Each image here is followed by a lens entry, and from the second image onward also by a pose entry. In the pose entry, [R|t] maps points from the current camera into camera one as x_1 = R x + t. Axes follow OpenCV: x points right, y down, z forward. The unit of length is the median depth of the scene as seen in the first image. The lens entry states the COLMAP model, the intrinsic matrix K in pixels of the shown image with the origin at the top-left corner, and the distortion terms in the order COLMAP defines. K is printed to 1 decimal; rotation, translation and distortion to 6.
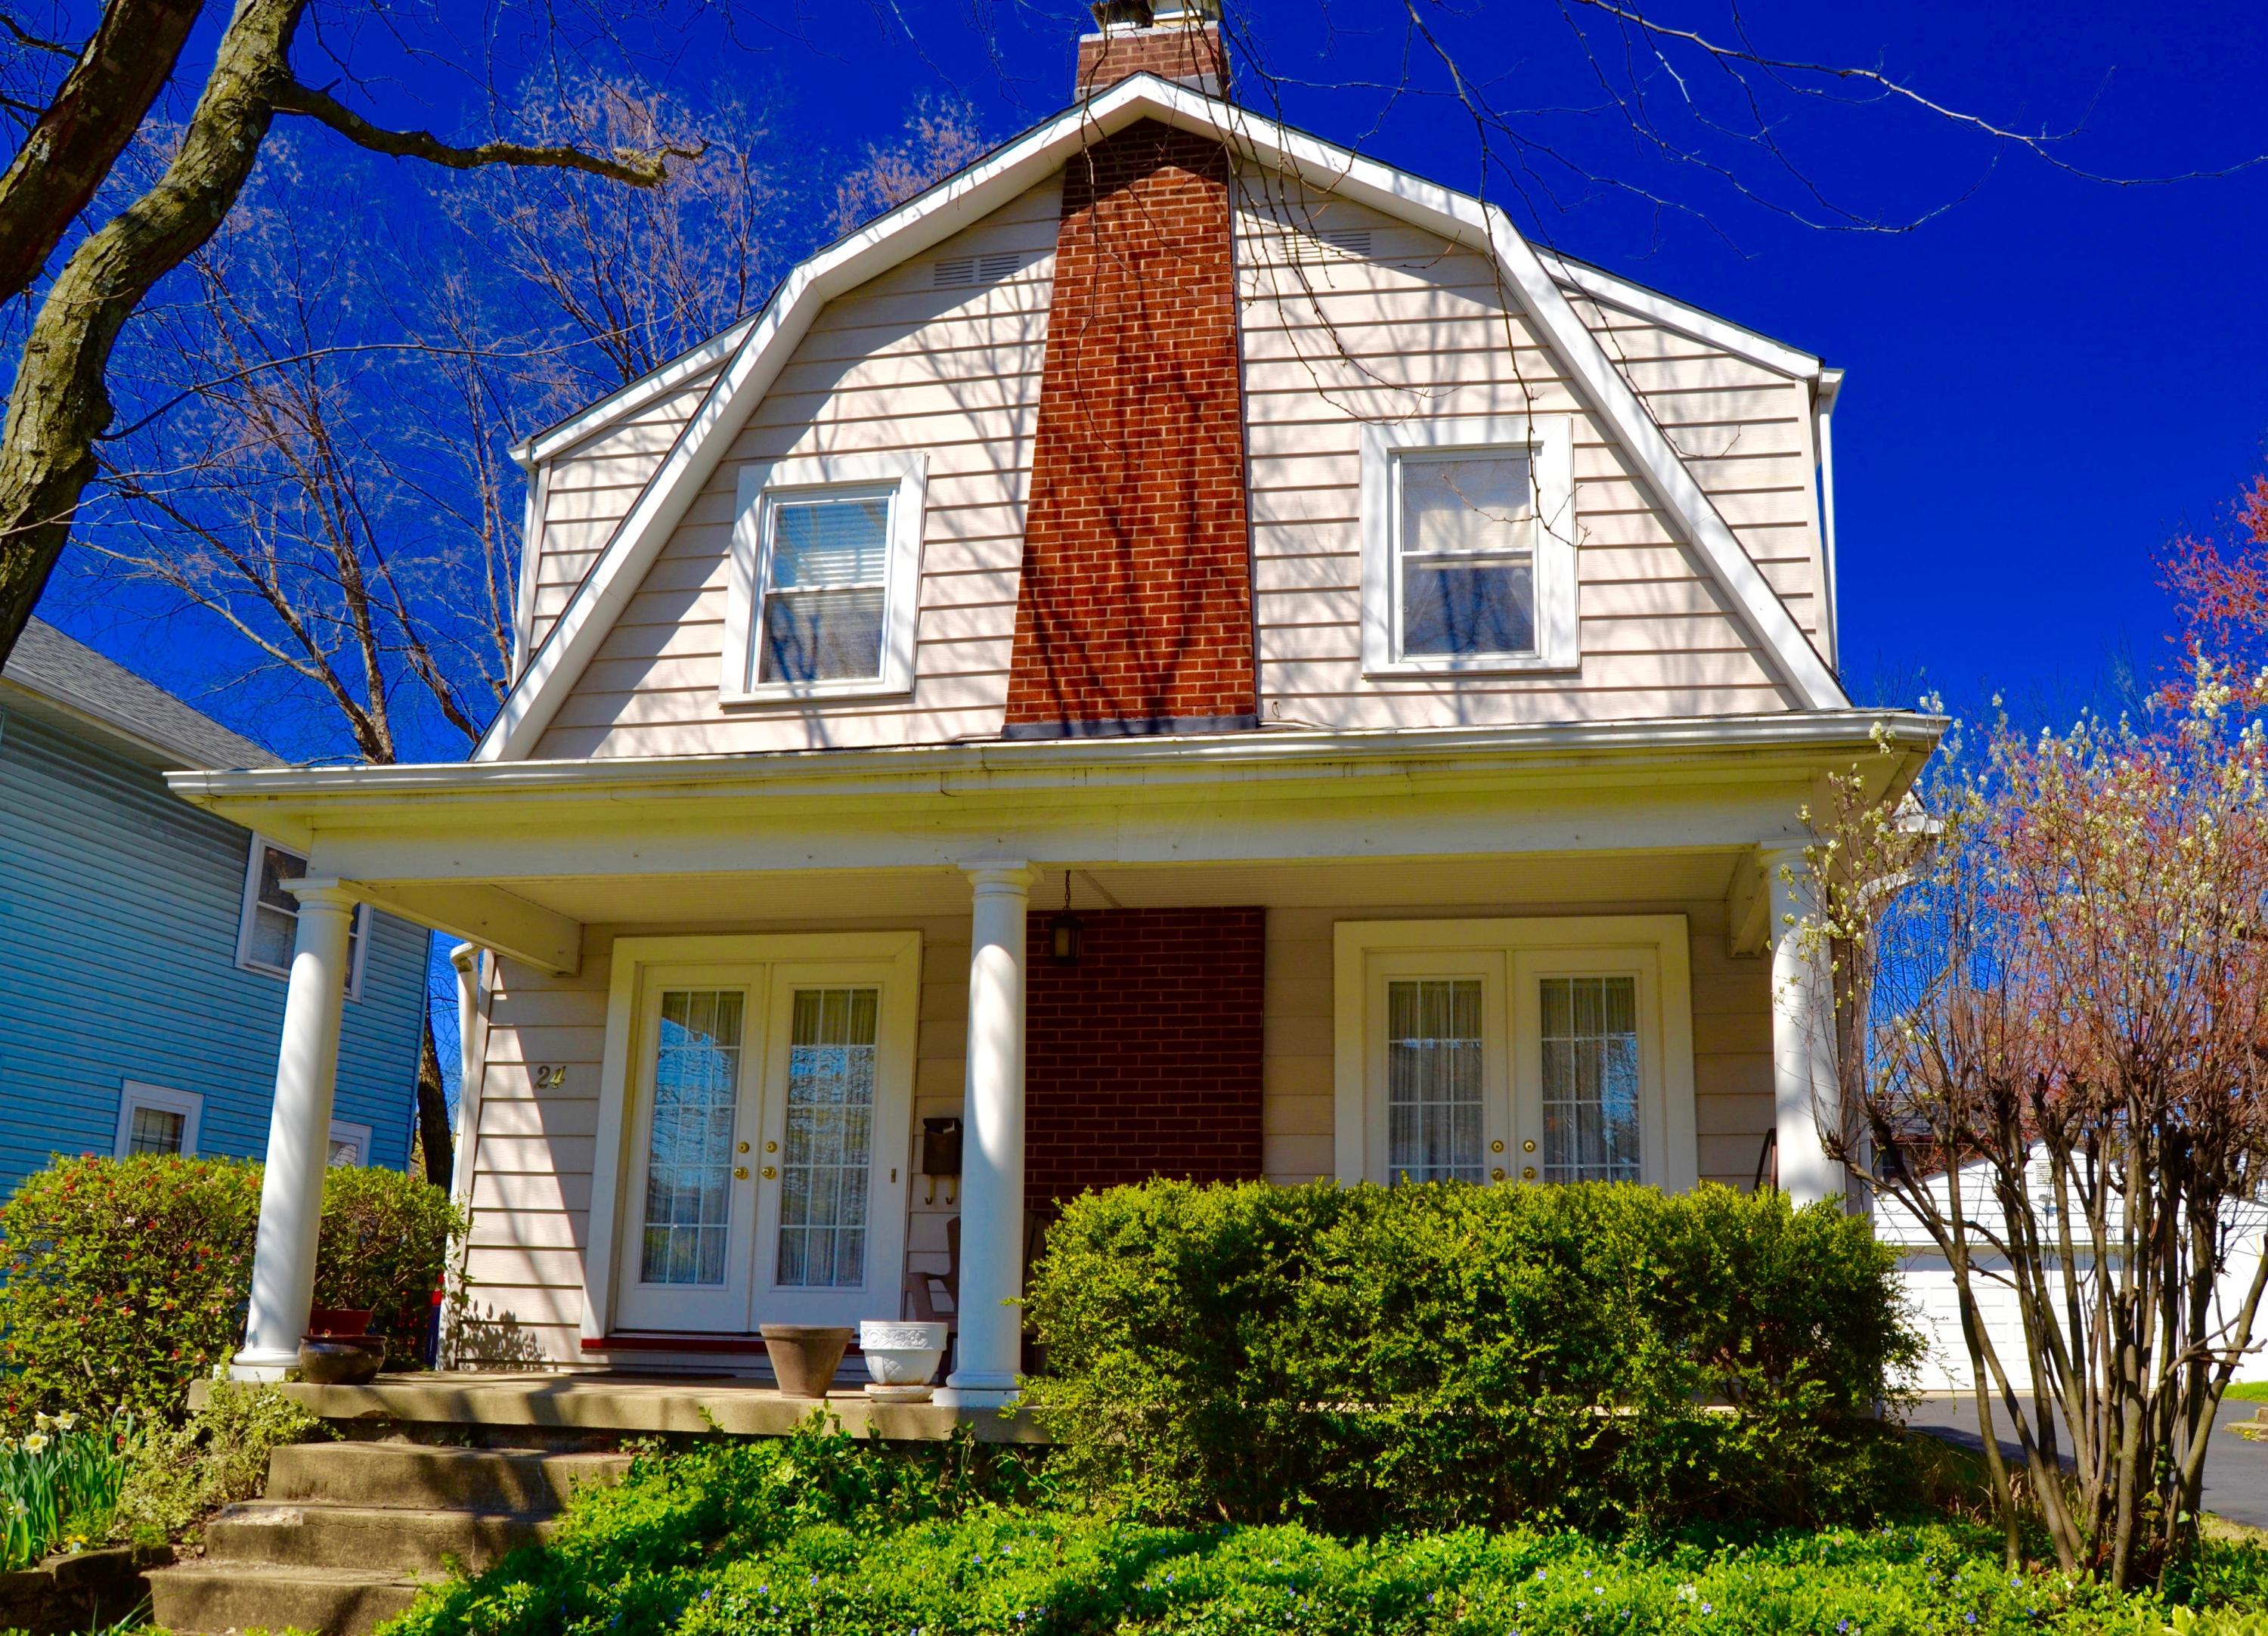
lens RADIAL K [[1934.2, 0, 1202.9], [0, 1934.2, 827.5], [0, 0, 1]] dist [-0.079847, 0.019549]
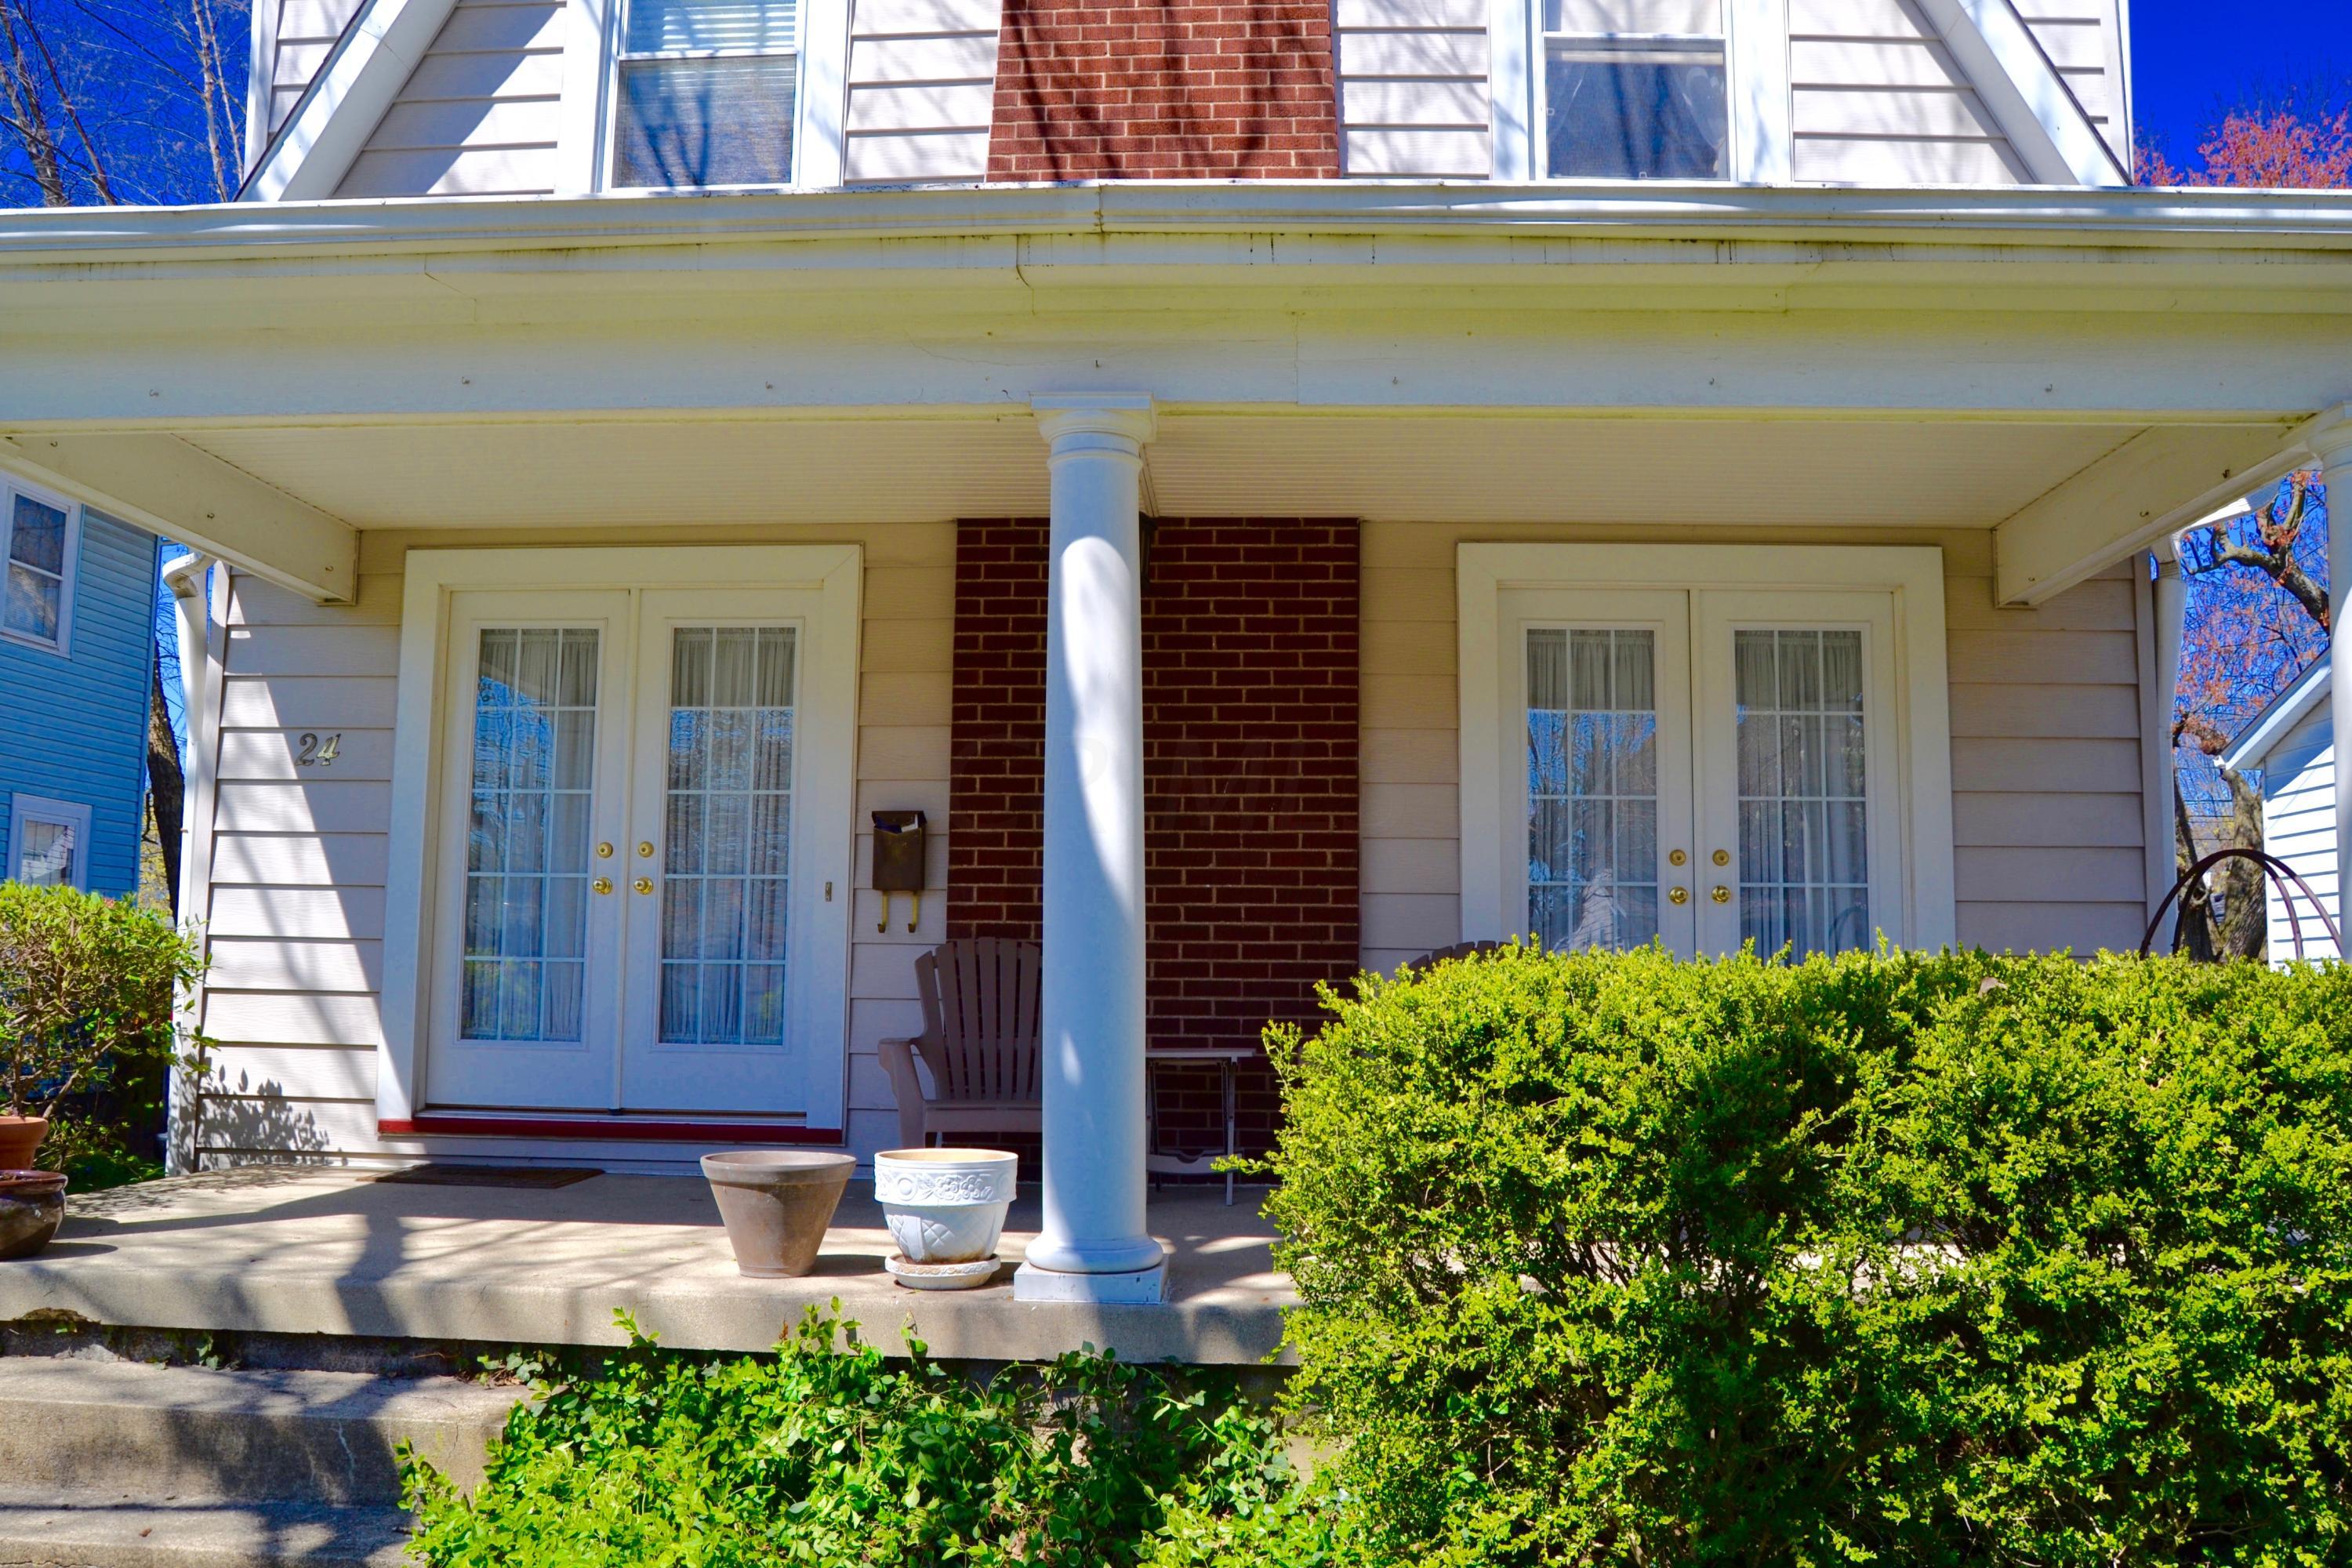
lens RADIAL K [[1847.1, 0, 1197.0], [0, 1847.1, 788.9], [0, 0, 1]] dist [-0.102130, 0.036774]
pose [[0.990932, 0.008754, 0.134077, -0.115637], [-0.028629, 0.988717, 0.147033, 0.039994], [-0.131277, -0.149538, 0.980002, 0.321244]]
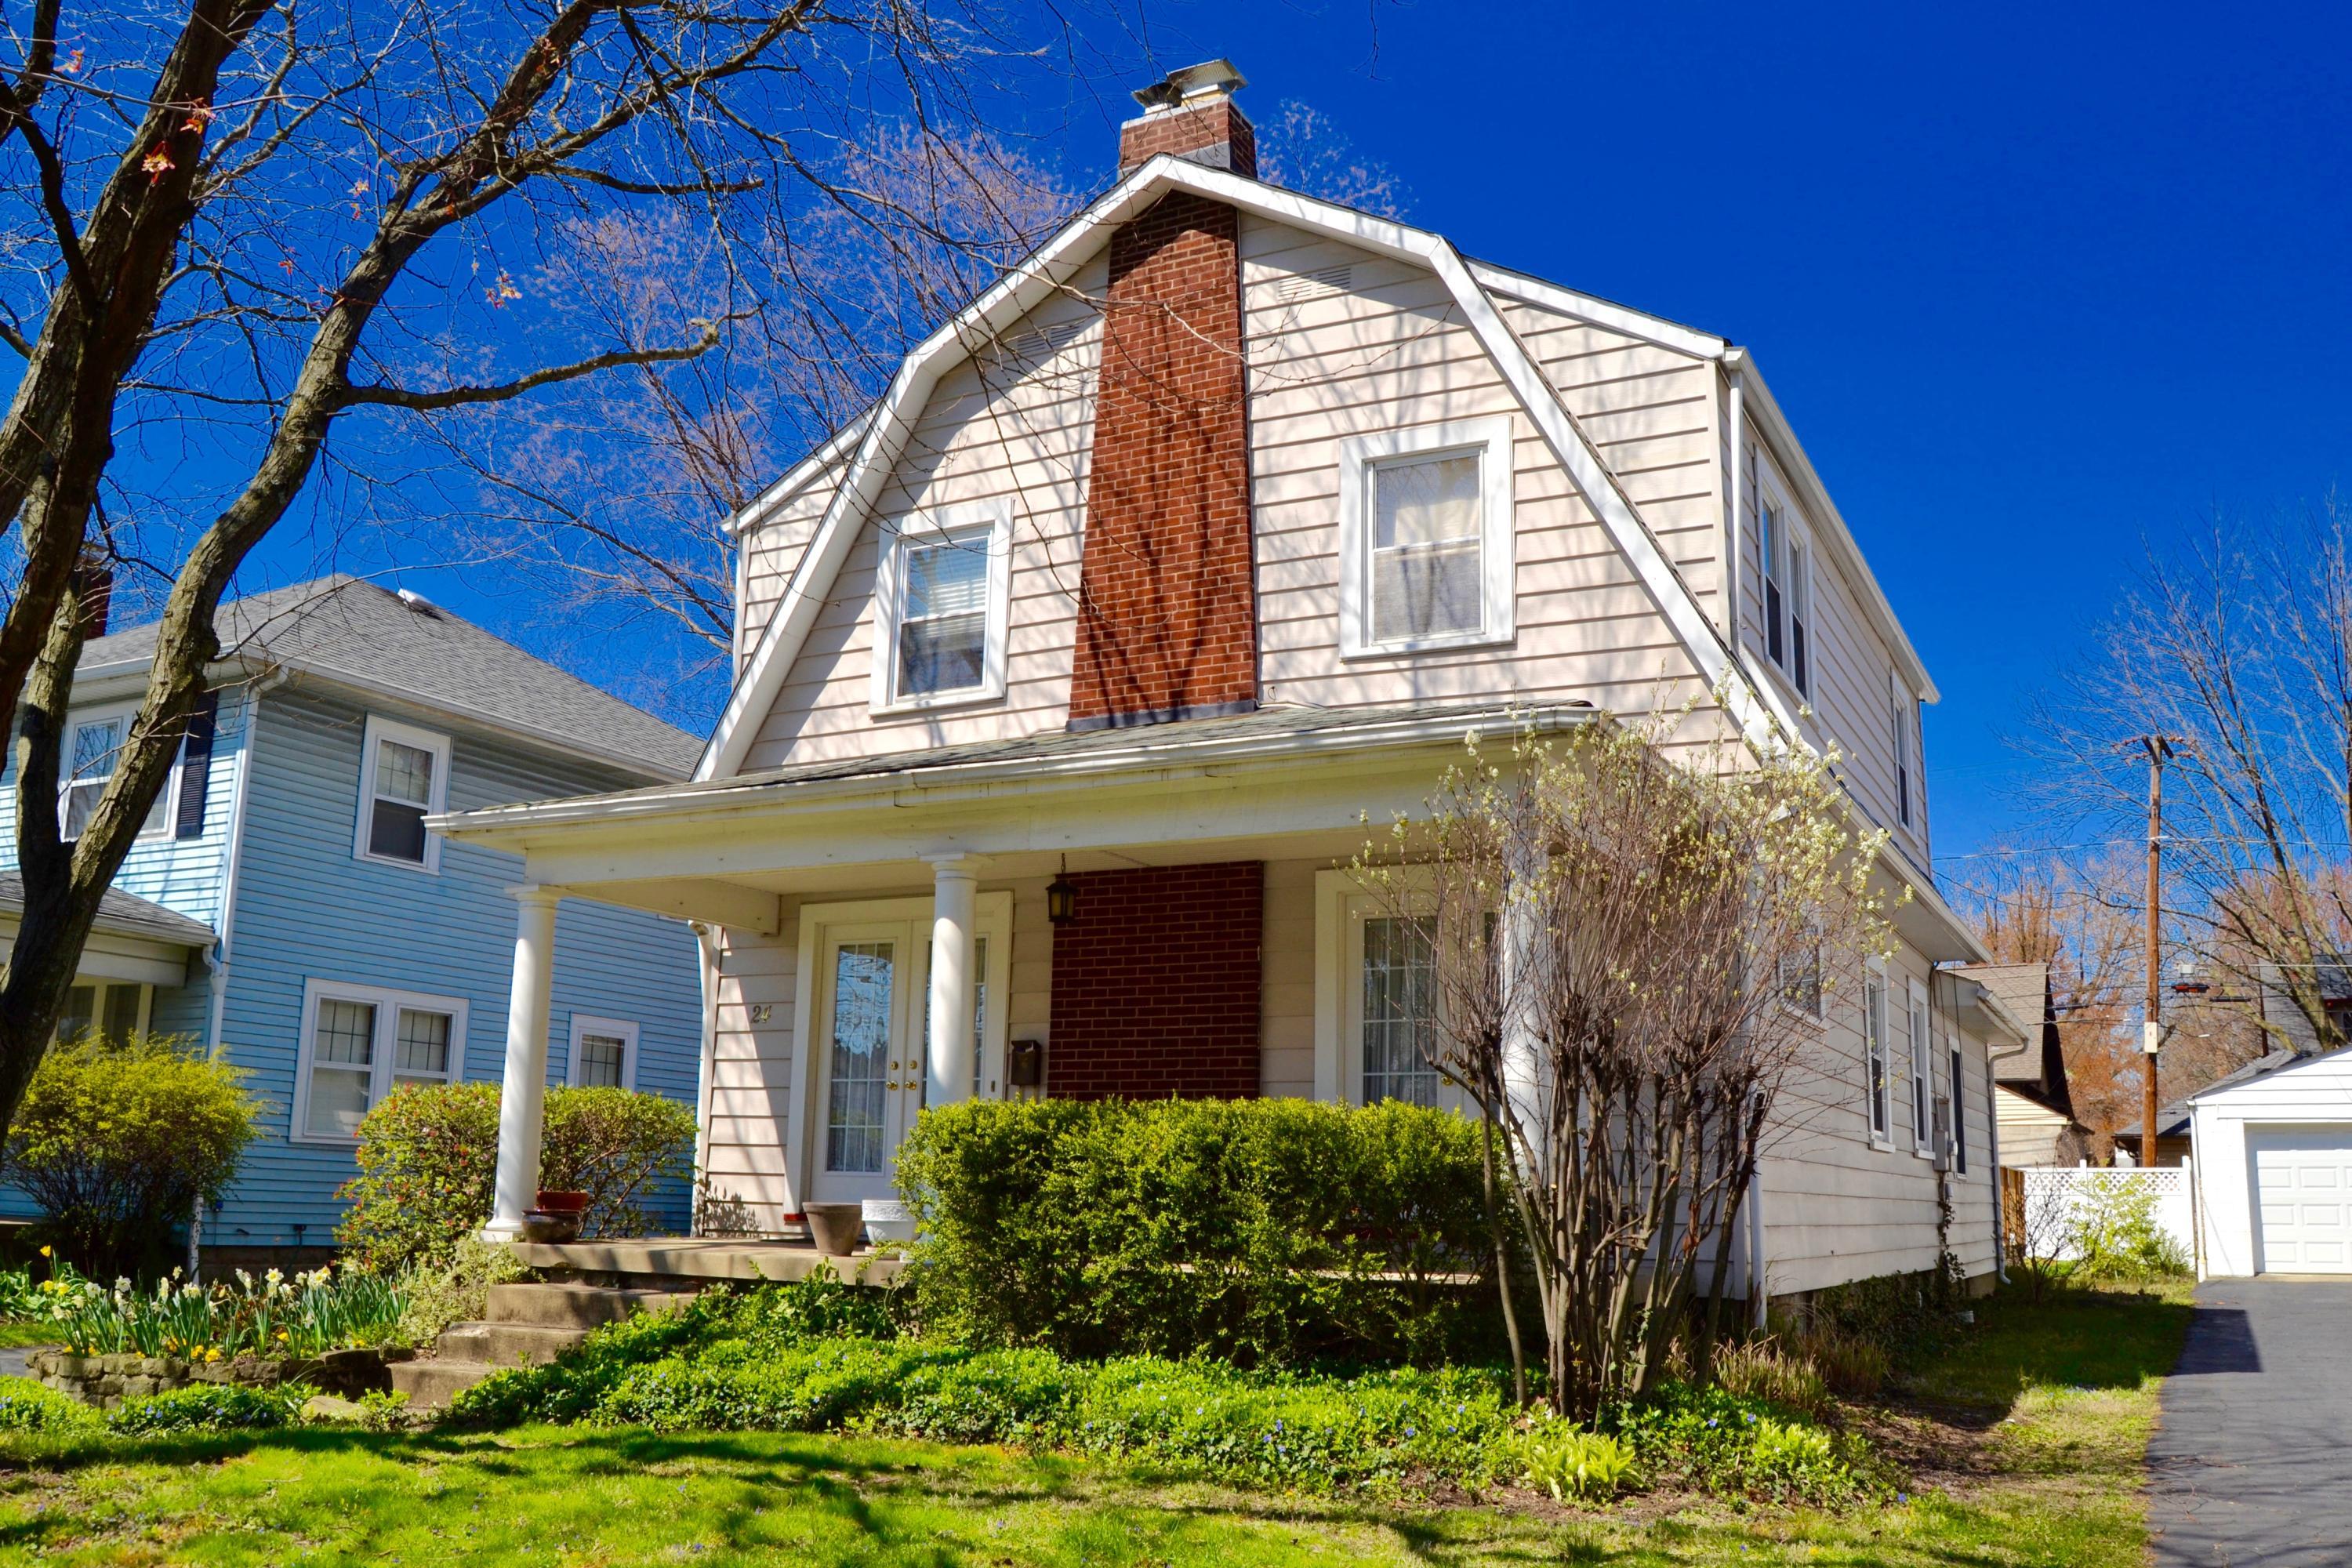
lens RADIAL K [[1925.9, 0, 1166.6], [0, 1925.9, 794.5], [0, 0, 1]] dist [-0.071461, -0.010145]
pose [[0.950724, -0.057811, -0.304601, 0.336183], [0.070667, 0.997008, 0.031341, -0.041086], [0.301877, -0.051322, 0.951964, -0.153792]]
